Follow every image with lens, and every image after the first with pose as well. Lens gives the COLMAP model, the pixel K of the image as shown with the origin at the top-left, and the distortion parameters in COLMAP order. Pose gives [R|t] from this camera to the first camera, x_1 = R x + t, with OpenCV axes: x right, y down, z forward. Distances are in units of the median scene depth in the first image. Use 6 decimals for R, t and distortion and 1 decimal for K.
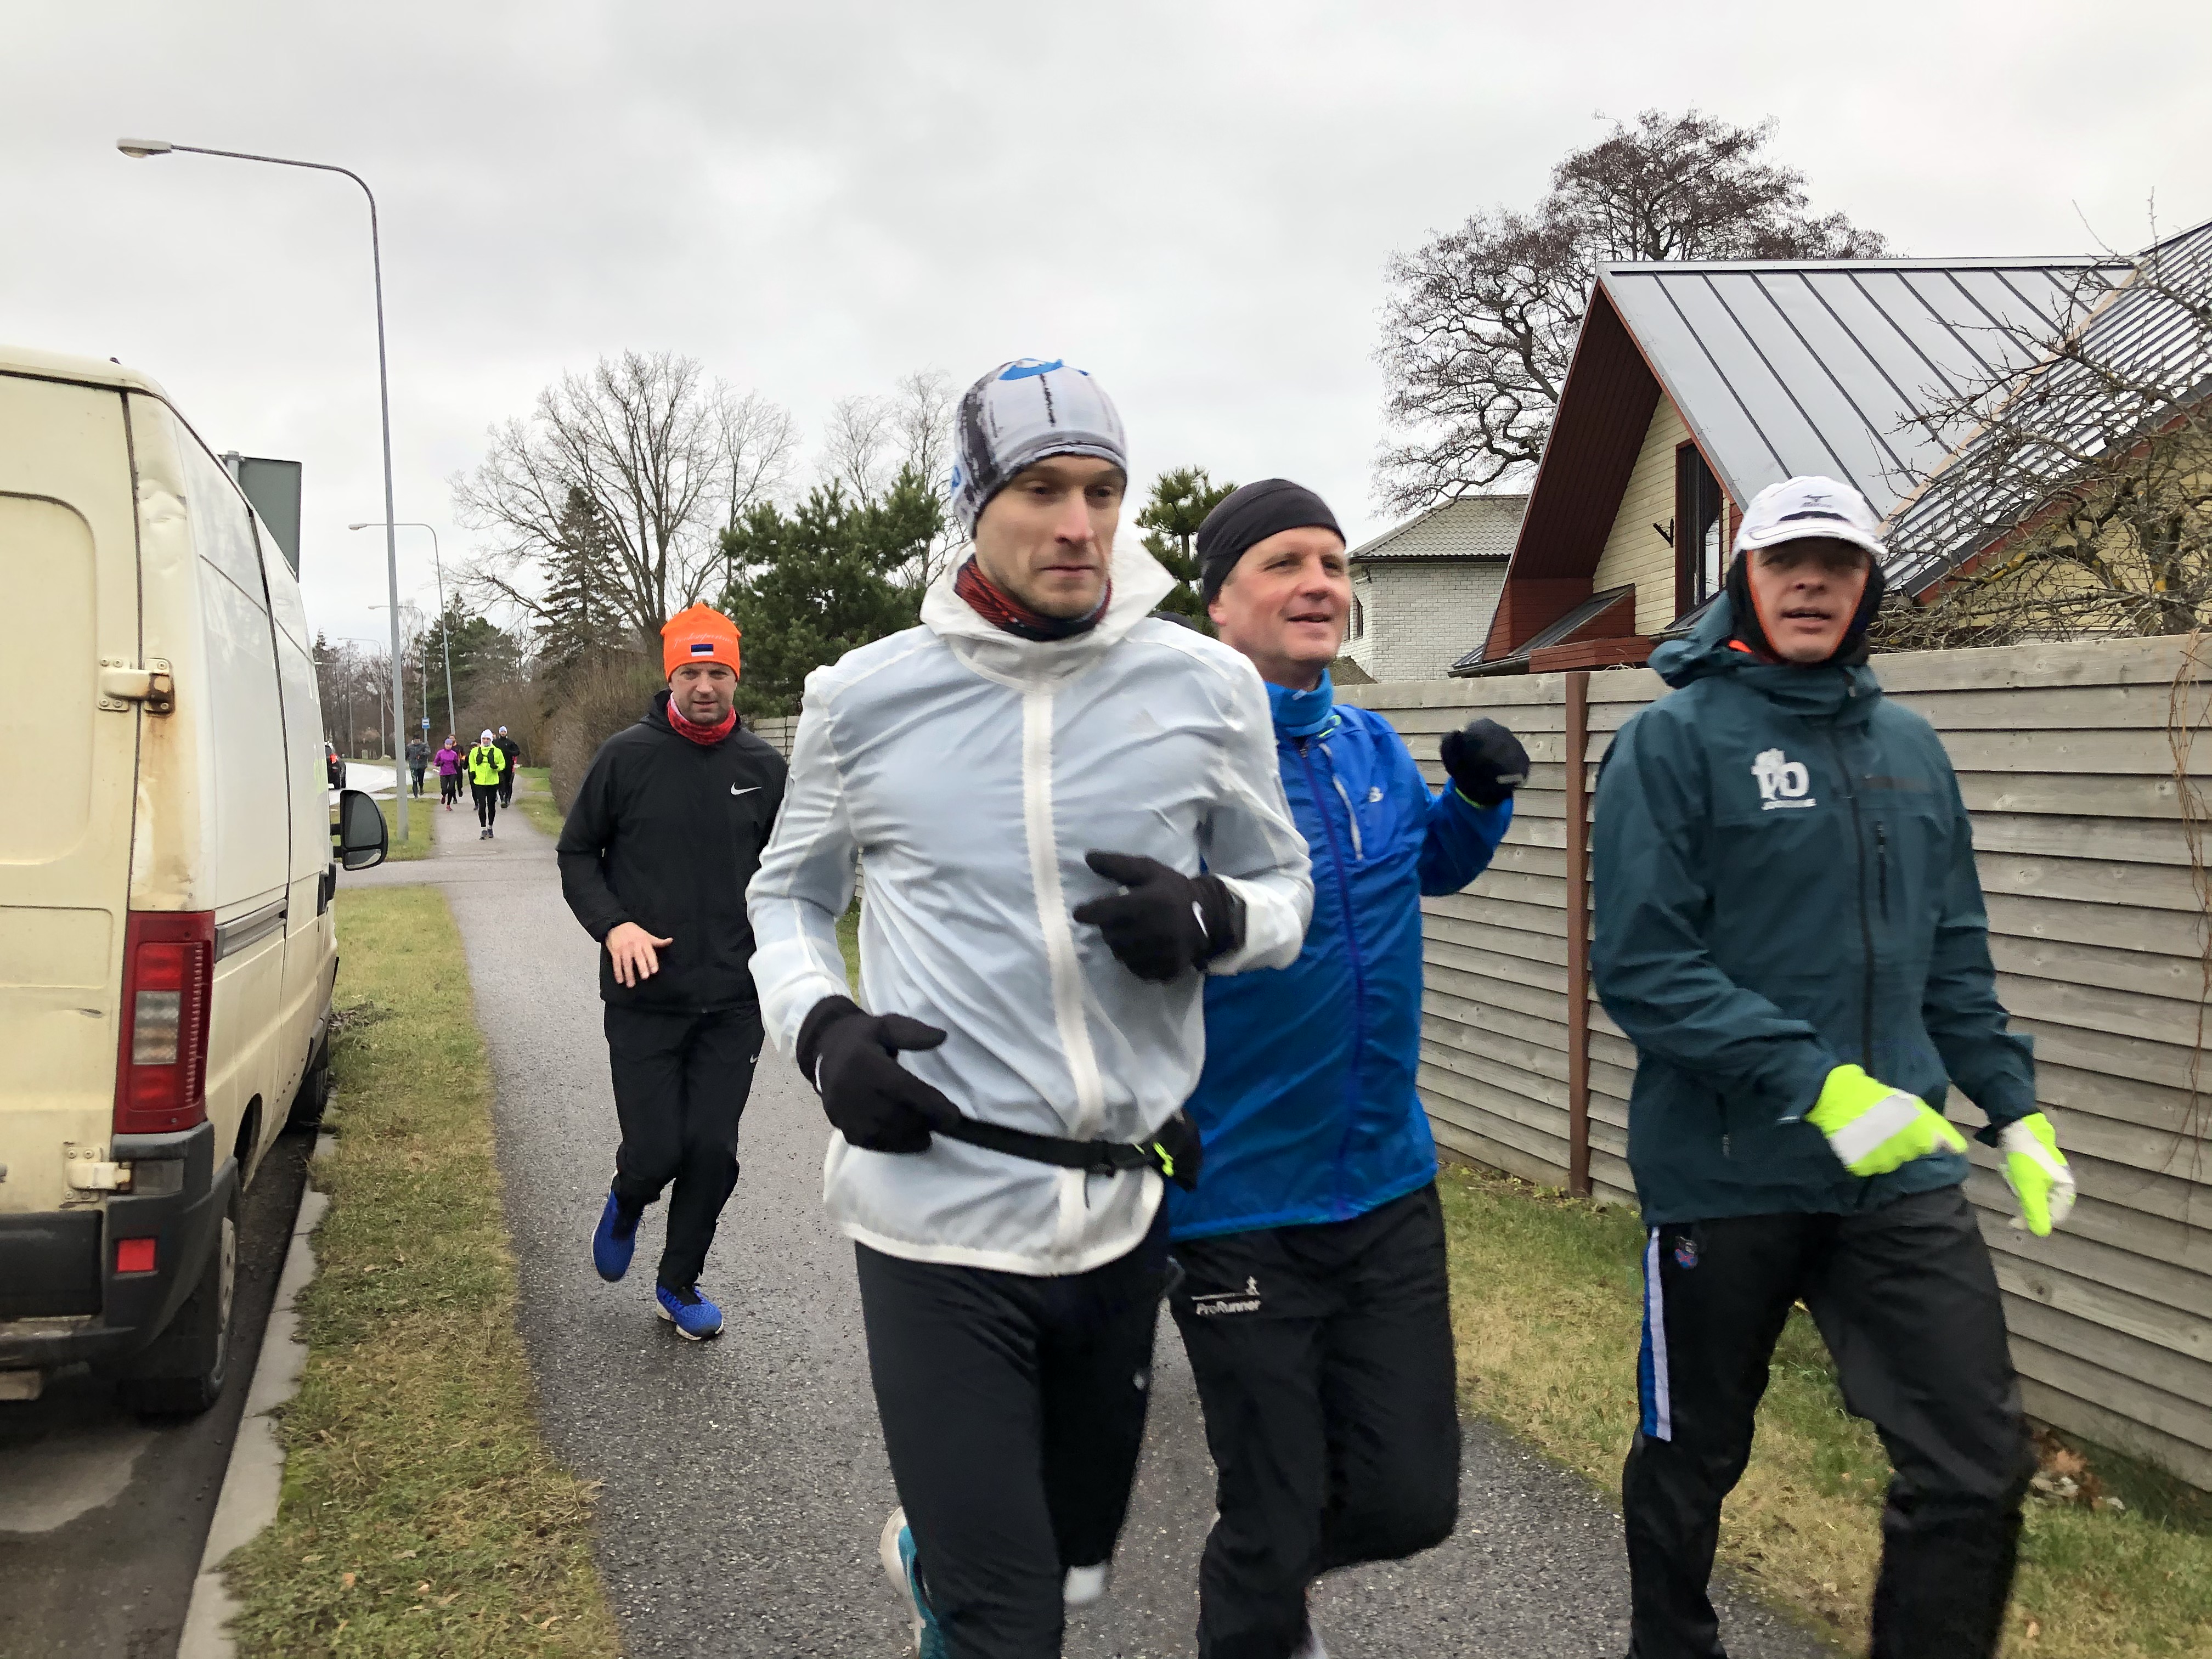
lens RADIAL K [[1823.6, 0, 1103.5], [0, 1823.6, 813.6], [0, 0, 1]] dist [0.013836, 0.006078]
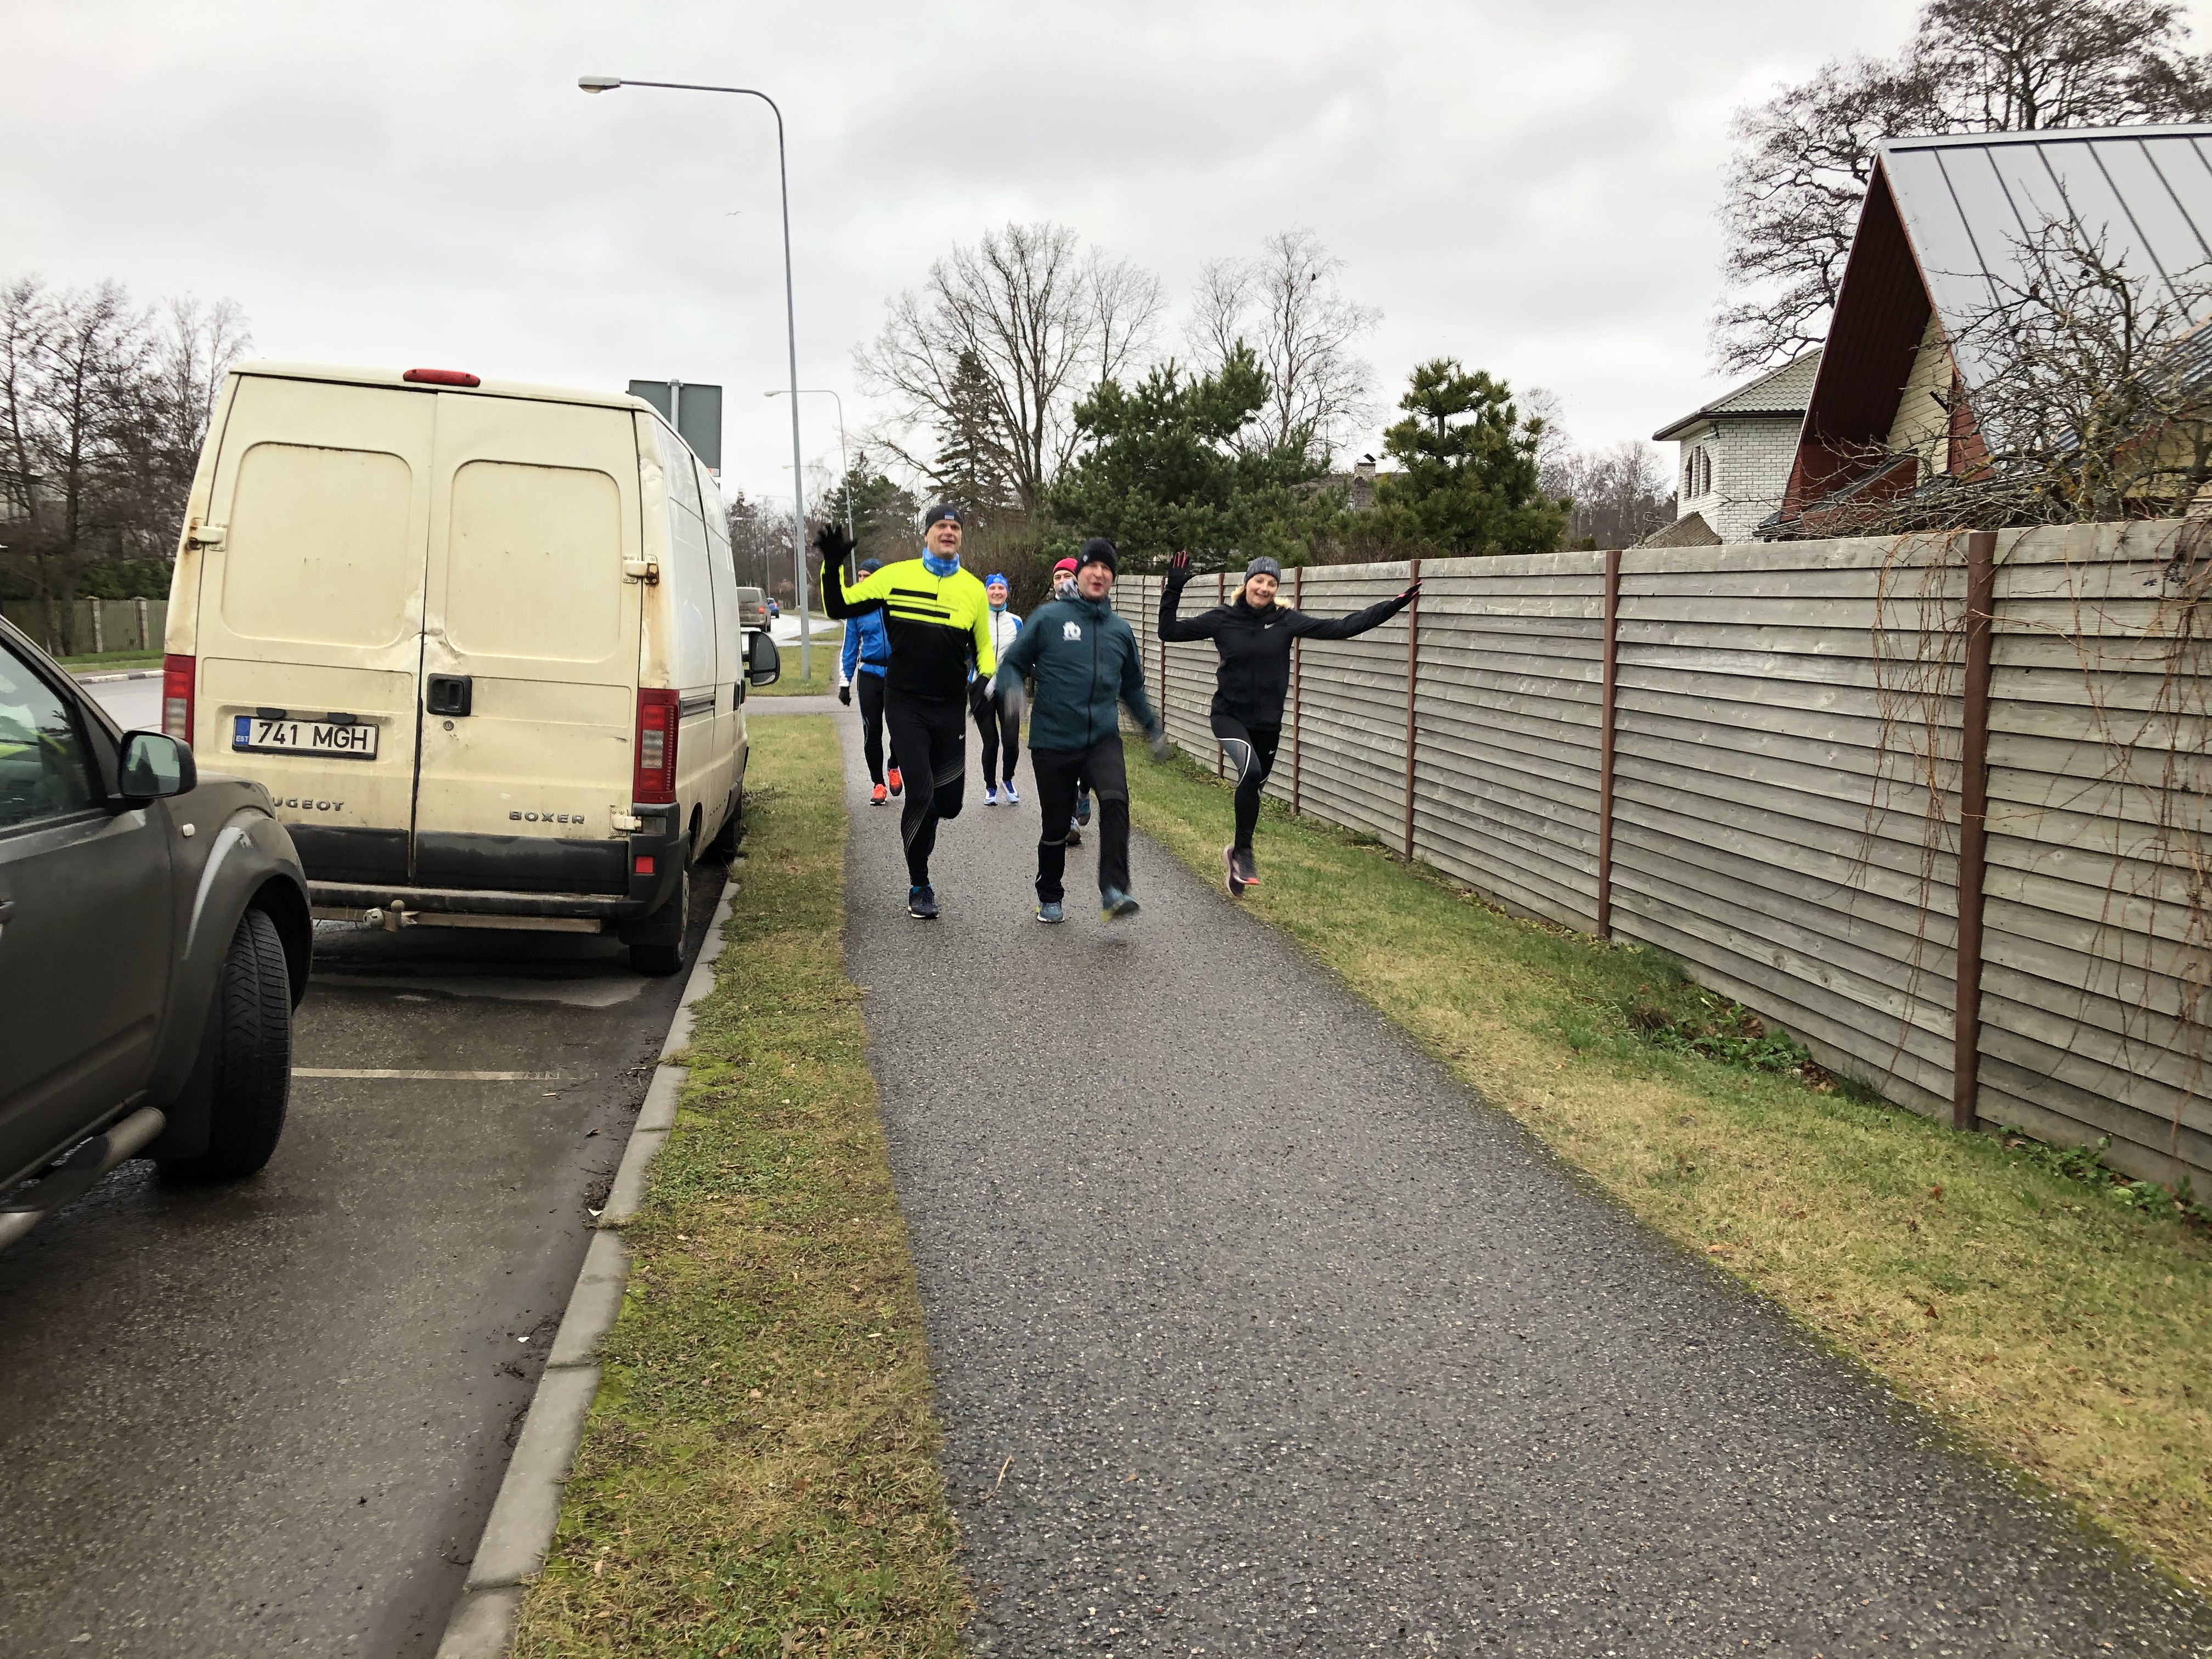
lens RADIAL K [[1813.4, 0, 1100.2], [0, 1813.4, 840.2], [0, 0, 1]] dist [0.021579, -0.021151]
pose [[0.977636, 0.034496, -0.207457, 0.128931], [-0.014716, 0.995258, 0.096146, 0.008173], [0.209790, -0.090943, 0.973508, -0.289230]]
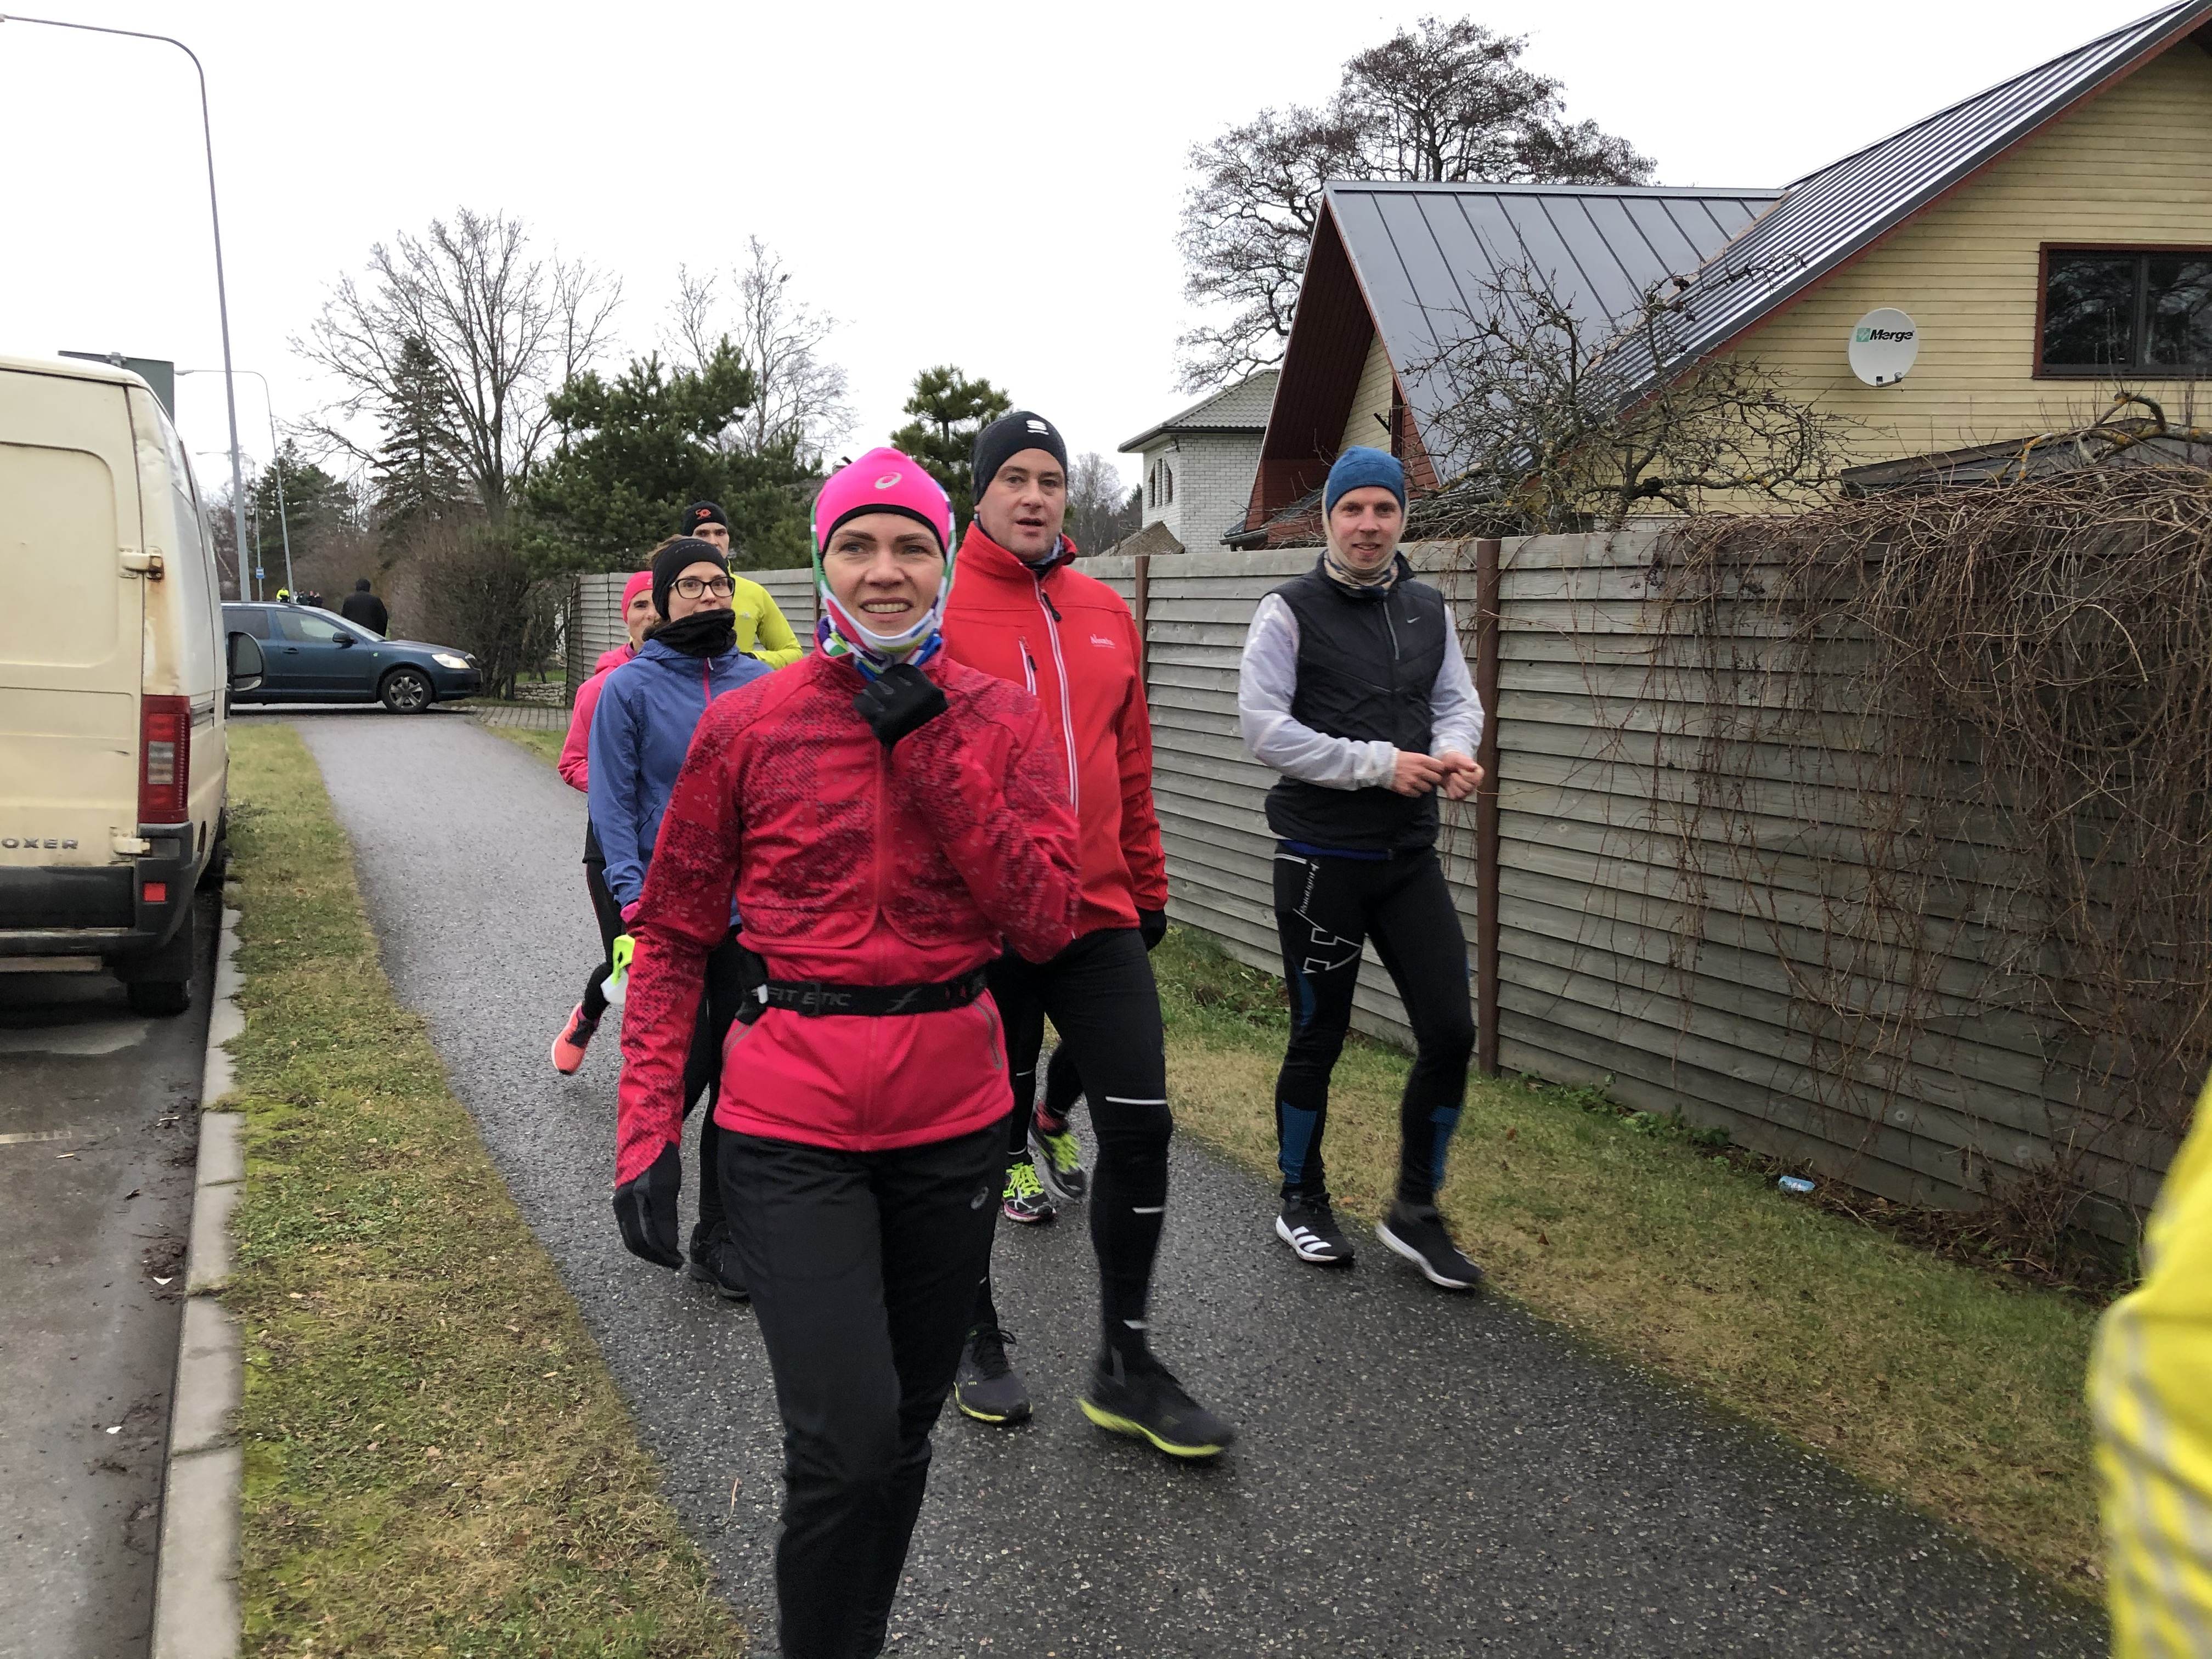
lens RADIAL K [[1818.0, 0, 1110.7], [0, 1818.0, 807.7], [0, 0, 1]] dist [0.005655, 0.011295]
pose [[0.996694, 0.000153, 0.081247, 0.089073], [-0.006250, 0.997179, 0.074794, 0.009467], [-0.081006, -0.075055, 0.993884, -0.295578]]
